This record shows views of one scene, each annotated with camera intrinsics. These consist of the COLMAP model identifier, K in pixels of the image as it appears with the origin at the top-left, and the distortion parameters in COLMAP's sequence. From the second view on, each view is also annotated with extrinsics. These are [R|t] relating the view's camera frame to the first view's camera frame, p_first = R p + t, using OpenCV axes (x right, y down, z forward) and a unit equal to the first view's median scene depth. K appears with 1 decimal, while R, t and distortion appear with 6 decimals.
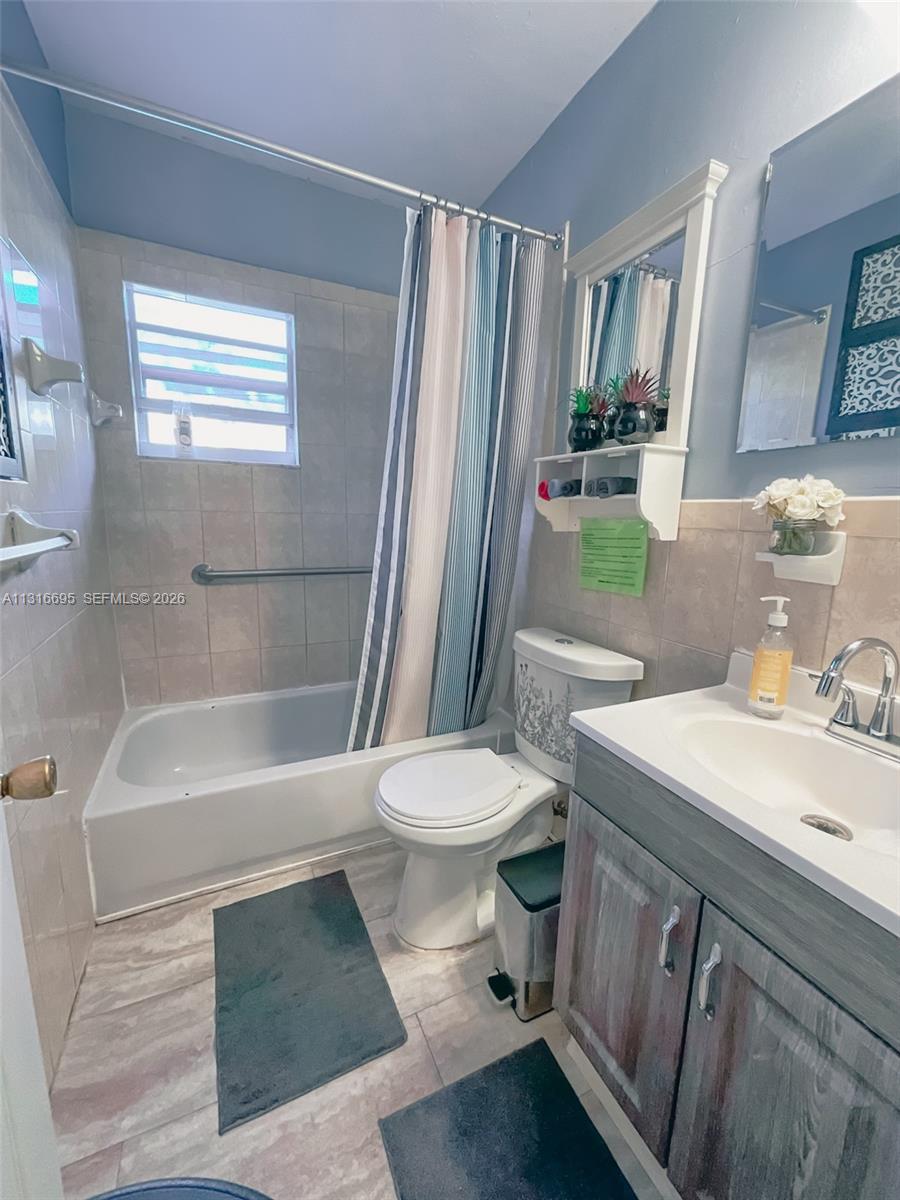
lens RADIAL K [[487.1, 0, 450.8], [0, 487.1, 600.9], [0, 0, 1]] dist [-0.004855, 0.000977]
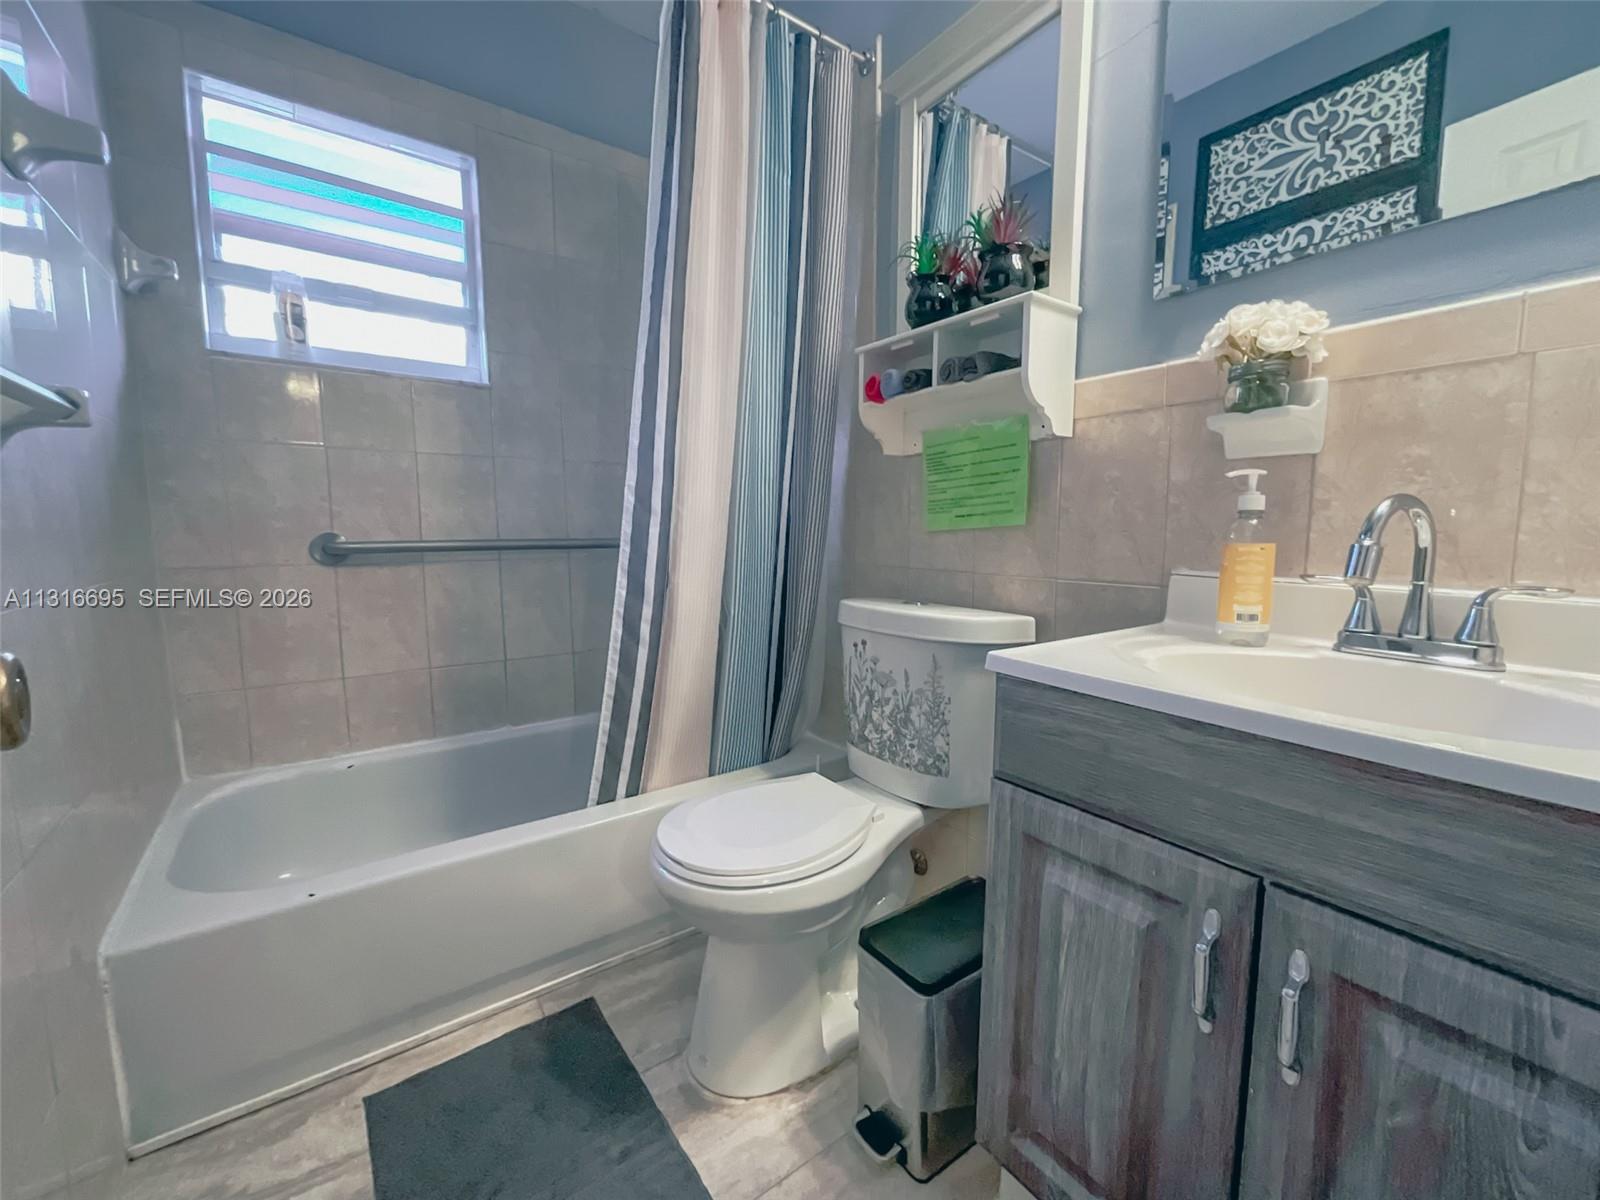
lens RADIAL K [[649.5, 0, 797.0], [0, 649.5, 601.8], [0, 0, 1]] dist [-0.004855, 0.000977]
pose [[0.983332, -0.044964, 0.176173, -0.100063], [0.056221, 0.996648, -0.059435, 0.132296], [-0.172910, 0.068349, 0.982563, 0.128395]]
